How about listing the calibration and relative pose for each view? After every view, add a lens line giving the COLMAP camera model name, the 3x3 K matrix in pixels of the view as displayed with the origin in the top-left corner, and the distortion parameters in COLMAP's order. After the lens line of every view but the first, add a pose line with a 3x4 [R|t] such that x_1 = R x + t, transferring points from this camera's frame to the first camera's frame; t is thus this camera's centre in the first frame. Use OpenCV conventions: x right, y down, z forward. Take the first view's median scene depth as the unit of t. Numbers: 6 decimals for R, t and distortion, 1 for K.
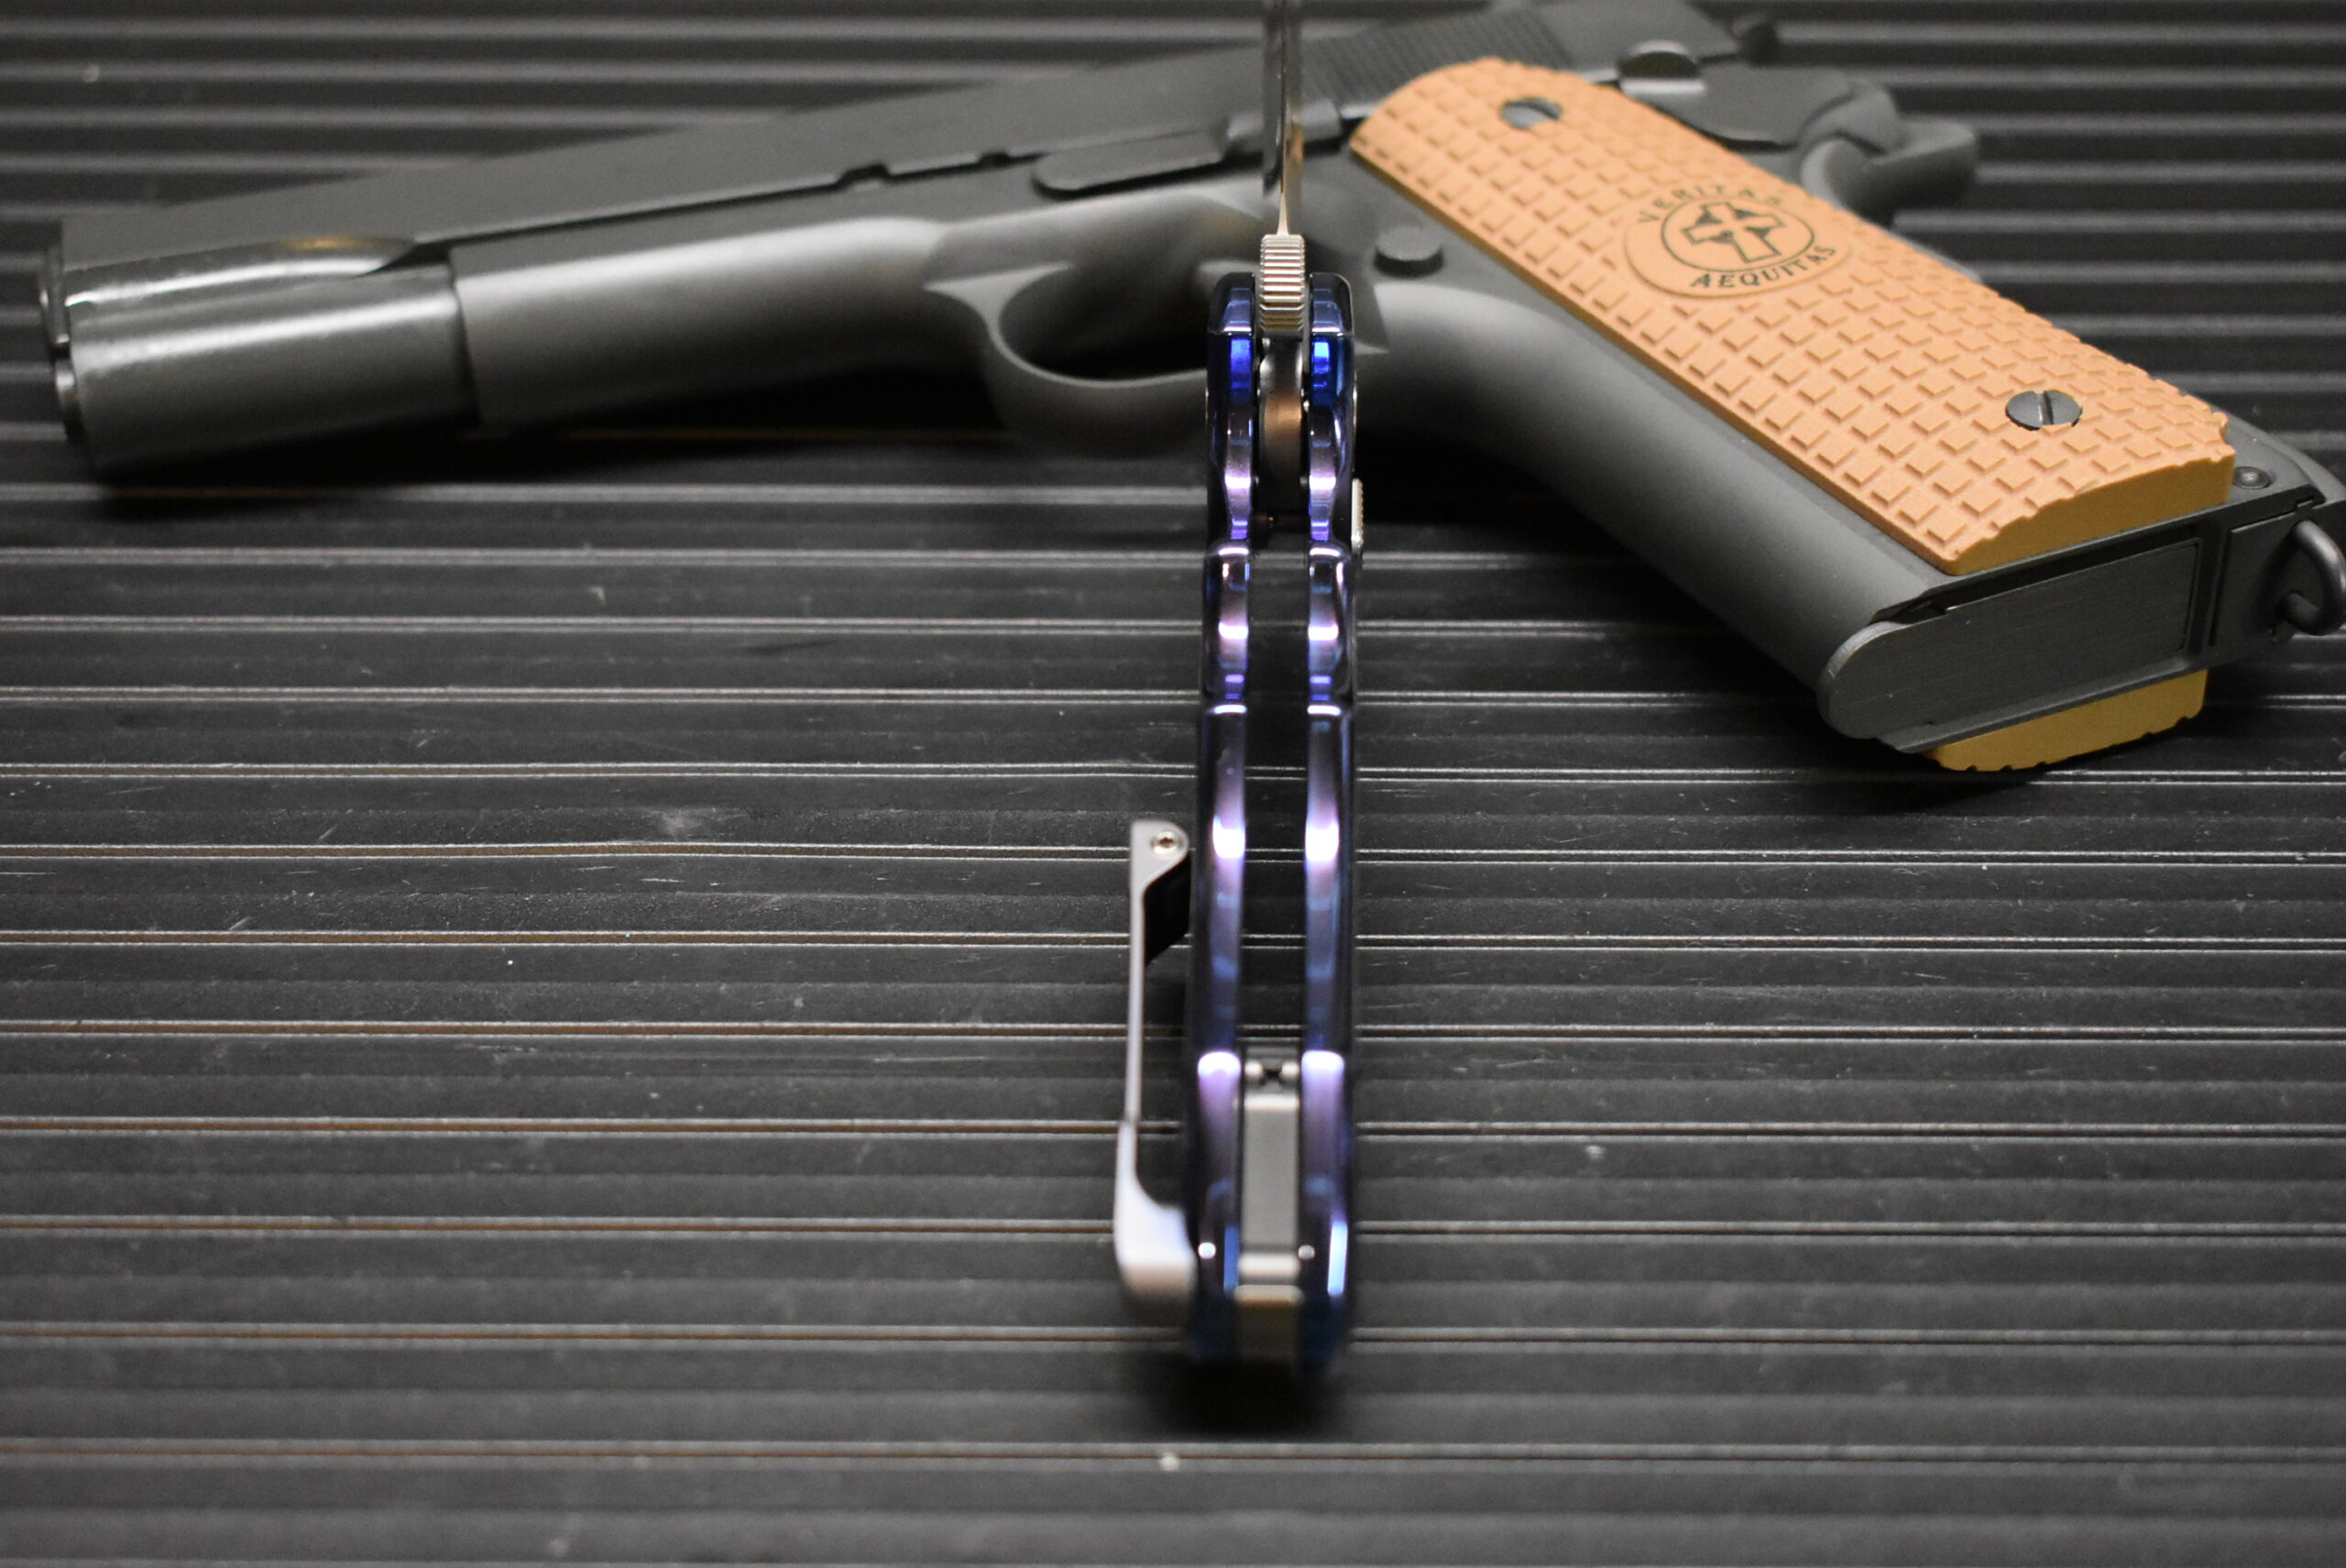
lens RADIAL K [[3795.7, 0, 1173.0], [0, 3795.7, 784.0], [0, 0, 1]] dist [-0.018972, -0.032472]
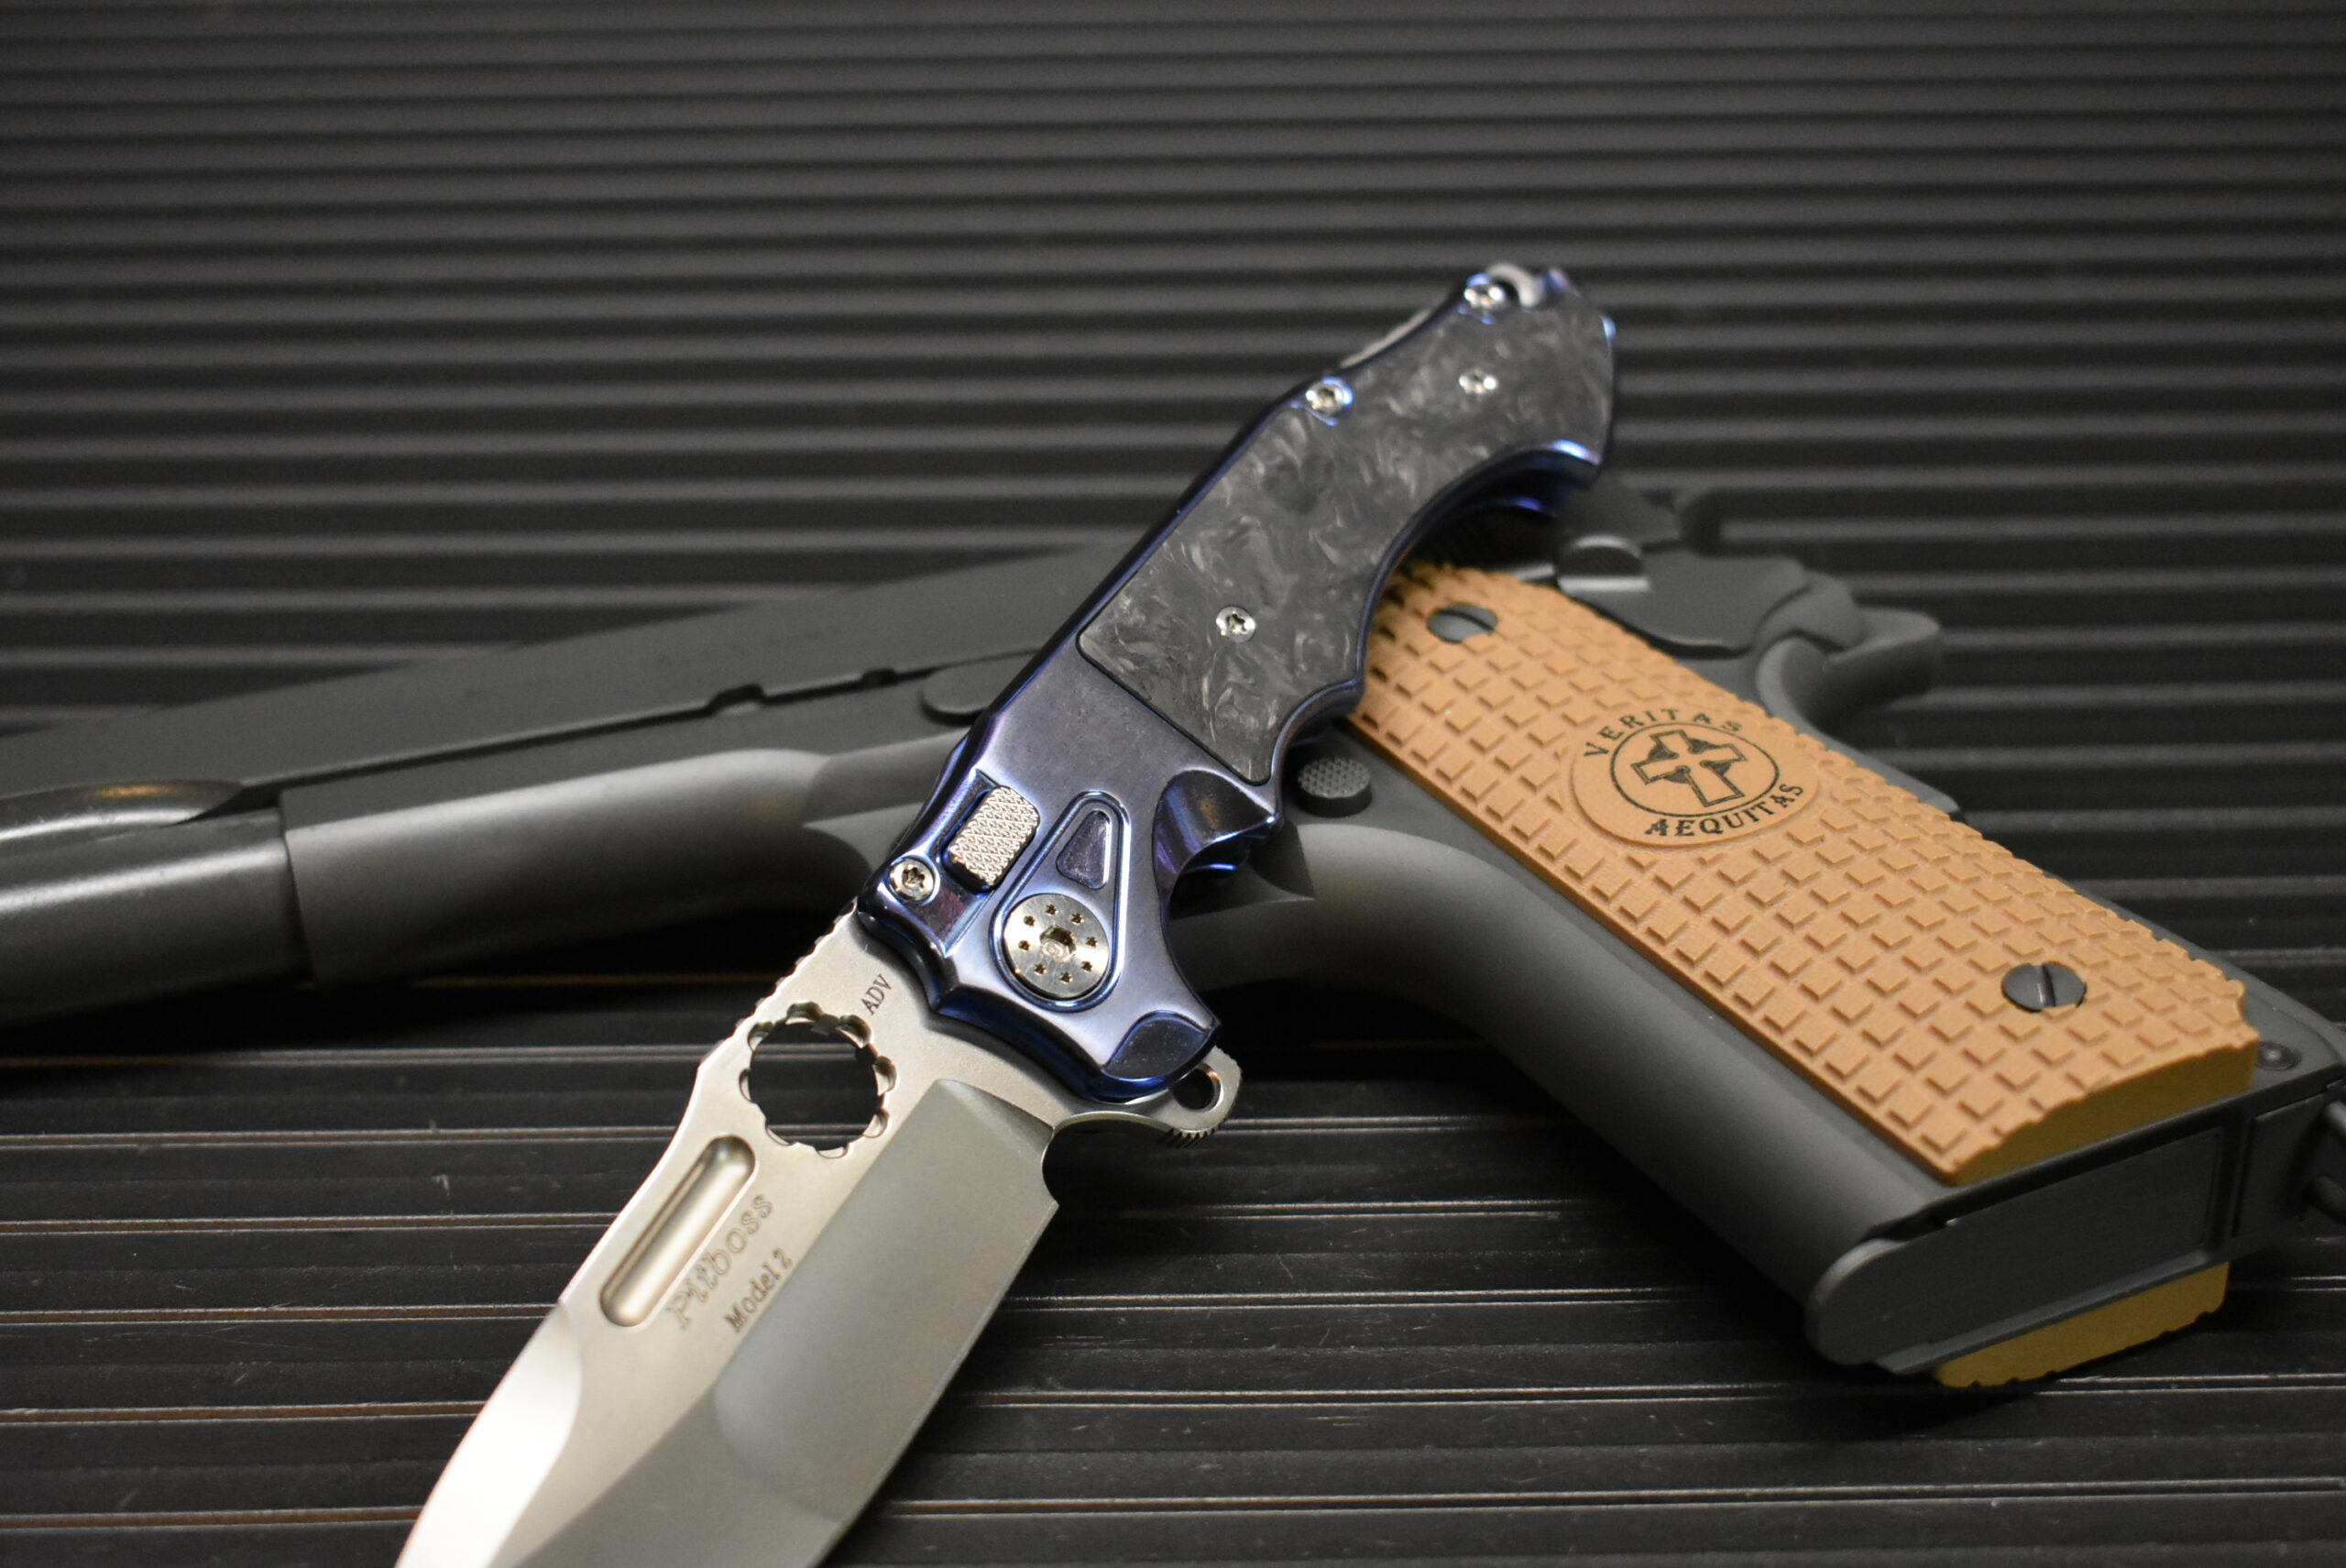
lens RADIAL K [[3682.0, 0, 1173.0], [0, 3682.0, 784.0], [0, 0, 1]] dist [-0.033263, 0.028104]
pose [[0.999613, -0.015885, 0.022826, 0.003669], [0.017249, 0.997997, -0.060863, -0.096531], [-0.021813, 0.061233, 0.997885, 0.129378]]
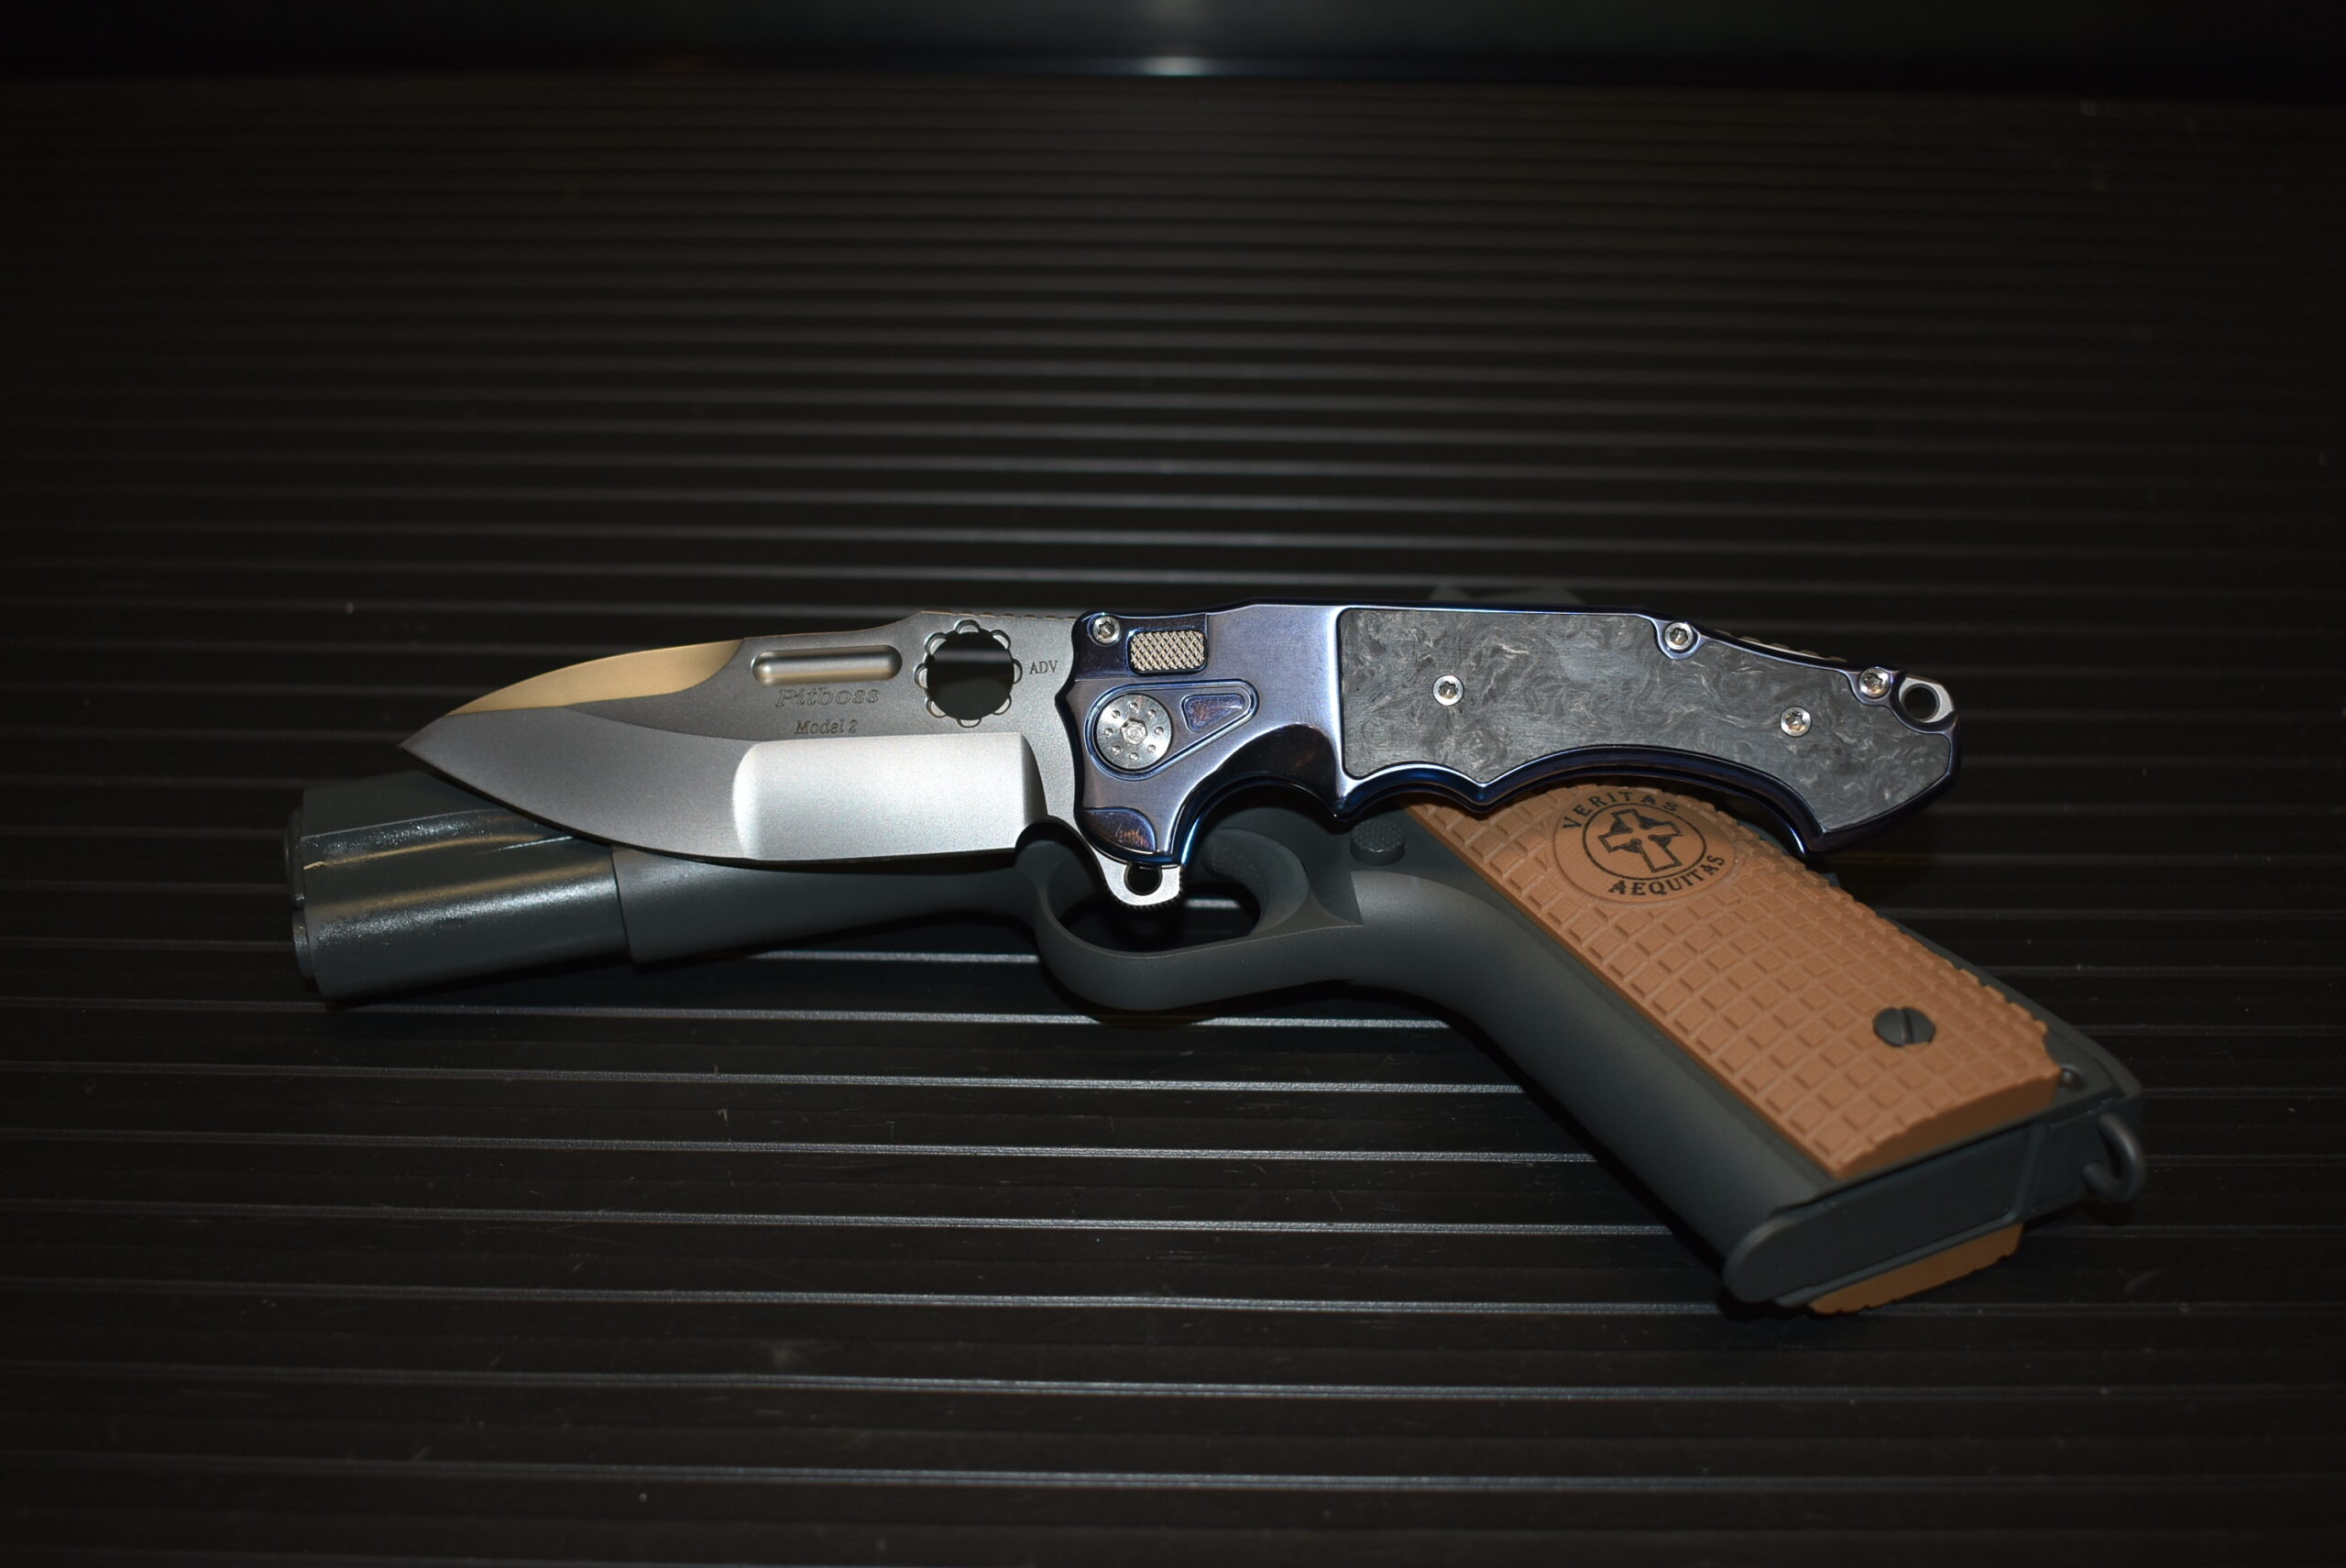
lens RADIAL K [[2464.8, 0, 1173.0], [0, 2464.8, 784.0], [0, 0, 1]] dist [-0.080126, -0.003691]
pose [[0.999819, 0.010203, 0.016082, -0.020181], [-0.010051, 0.999904, -0.009554, -0.165976], [-0.016178, 0.009391, 0.999825, 0.210571]]
